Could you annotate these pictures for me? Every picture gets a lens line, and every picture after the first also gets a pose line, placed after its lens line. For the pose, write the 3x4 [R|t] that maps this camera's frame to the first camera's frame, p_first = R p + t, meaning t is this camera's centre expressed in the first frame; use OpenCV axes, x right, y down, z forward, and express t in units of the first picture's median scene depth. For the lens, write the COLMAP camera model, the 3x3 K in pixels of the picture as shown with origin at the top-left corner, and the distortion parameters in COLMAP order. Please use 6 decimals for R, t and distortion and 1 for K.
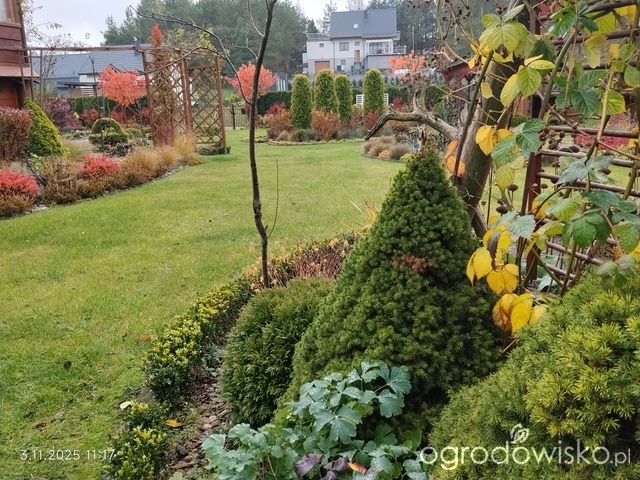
lens RADIAL K [[549.8, 0, 320.0], [0, 549.8, 240.0], [0, 0, 1]] dist [0.084135, -0.175965]
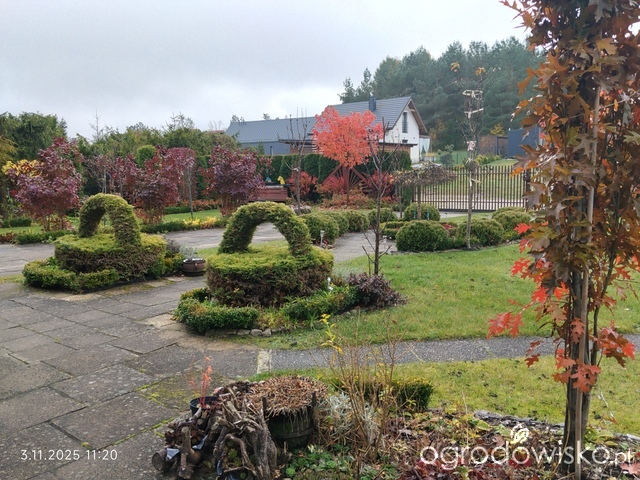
lens RADIAL K [[549.8, 0, 320.0], [0, 549.8, 240.0], [0, 0, 1]] dist [0.084135, -0.175965]
pose [[0.923964, 0.058263, -0.378015, -0.046284], [-0.099743, 0.990836, -0.091080, -0.032953], [0.369244, 0.121859, 0.921308, 0.139462]]
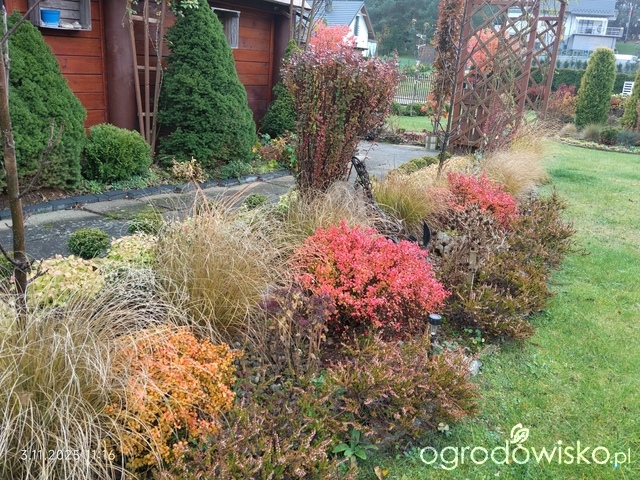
lens RADIAL K [[549.8, 0, 320.0], [0, 549.8, 240.0], [0, 0, 1]] dist [0.084135, -0.175965]
pose [[0.956369, 0.175449, -0.233614, -0.036849], [-0.163245, 0.984046, 0.070745, -0.010108], [0.242299, -0.029521, 0.969752, 0.046878]]
